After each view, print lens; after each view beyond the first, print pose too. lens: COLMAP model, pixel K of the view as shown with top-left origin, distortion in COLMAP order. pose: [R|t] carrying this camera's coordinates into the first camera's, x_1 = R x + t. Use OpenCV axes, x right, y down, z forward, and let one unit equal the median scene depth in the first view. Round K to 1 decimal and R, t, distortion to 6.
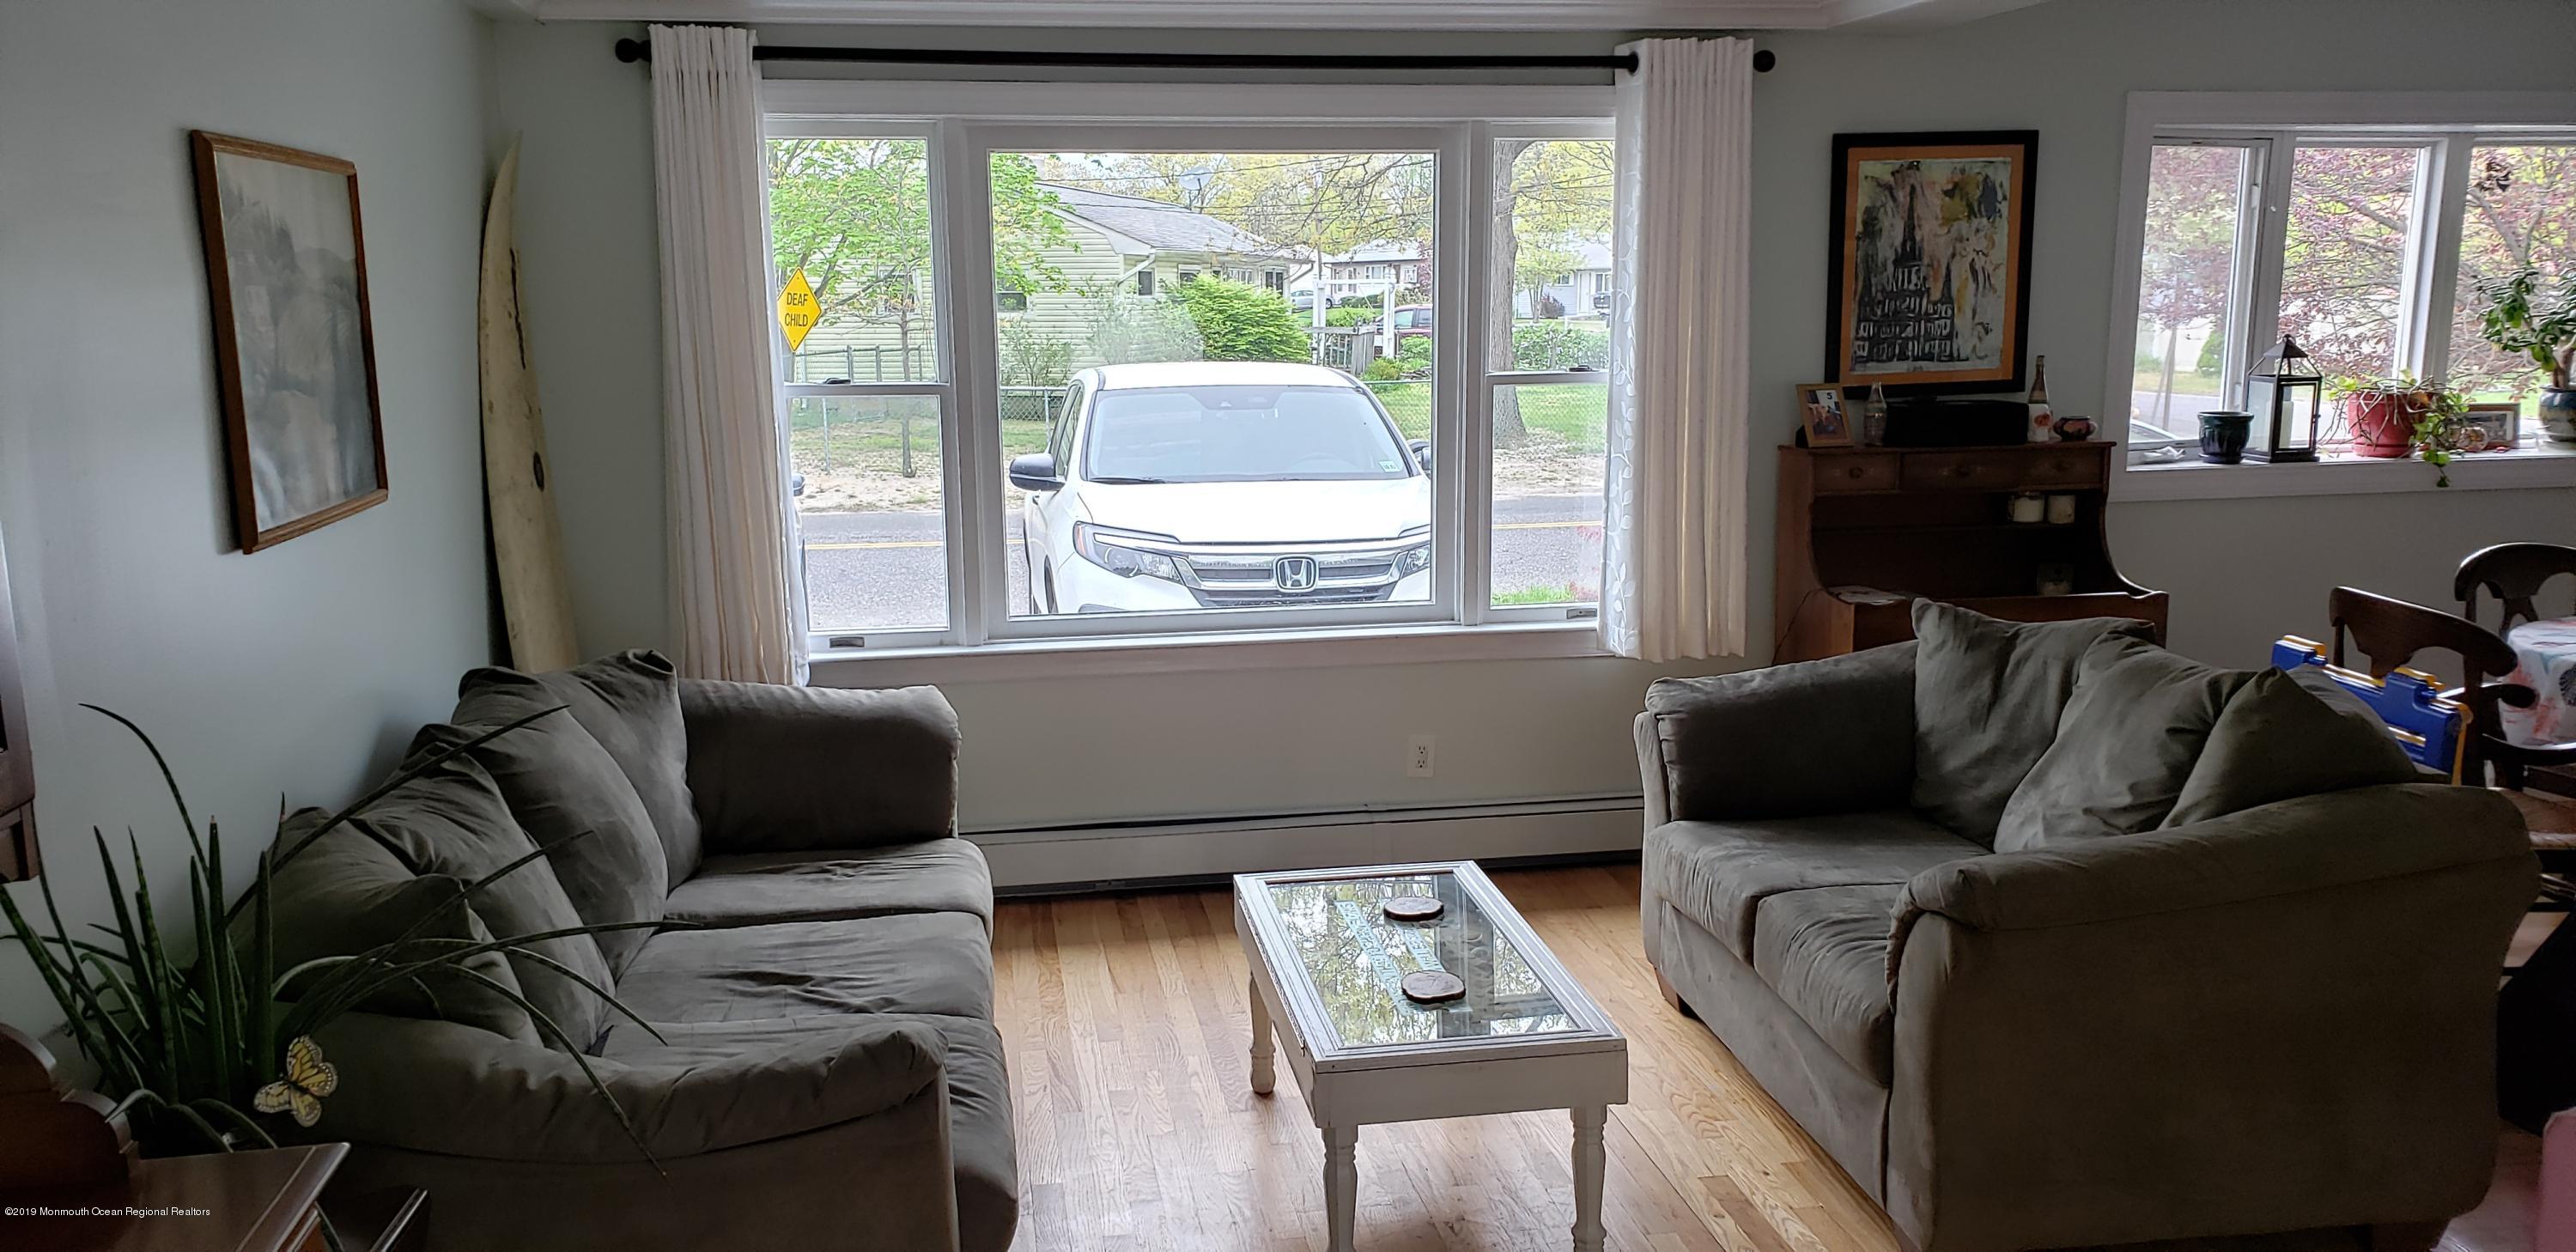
lens RADIAL K [[2003.8, 0, 1349.4], [0, 2003.8, 665.5], [0, 0, 1]] dist [0.084682, -0.004281]
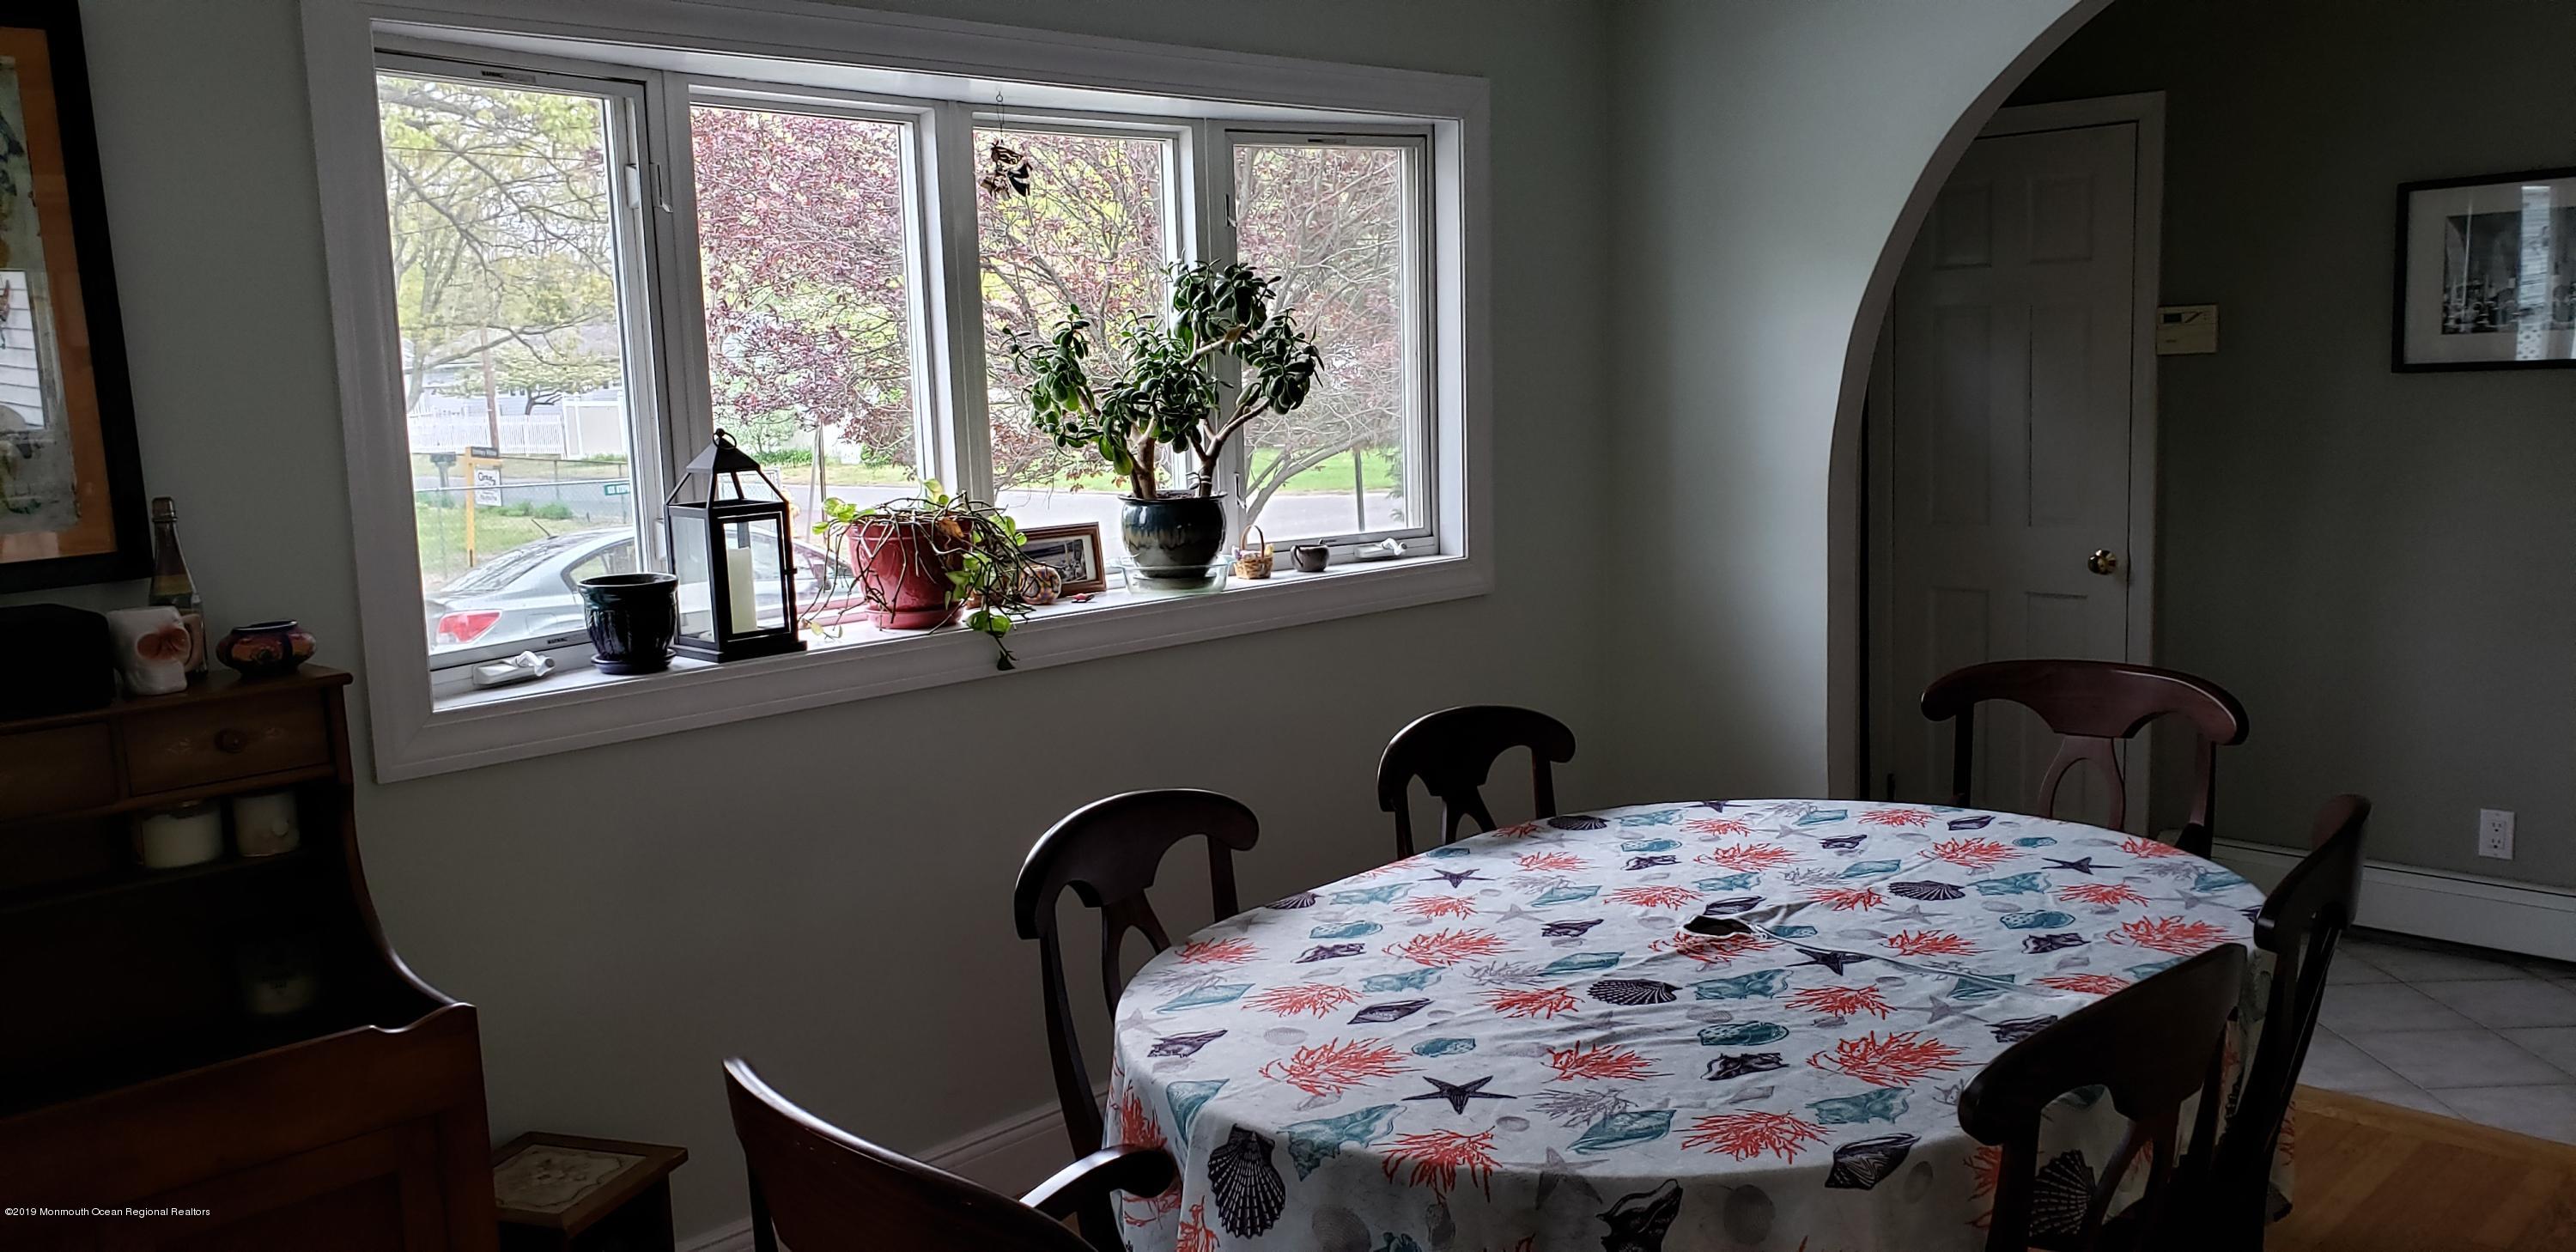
lens RADIAL K [[1897.4, 0, 1288.0], [0, 1897.4, 626.0], [0, 0, 1]] dist [0.000452, -0.147489]
pose [[0.828068, -0.097744, 0.552042, 0.295104], [0.131173, 0.991131, -0.021273, -0.077403], [-0.545067, 0.090028, 0.833545, 0.488265]]
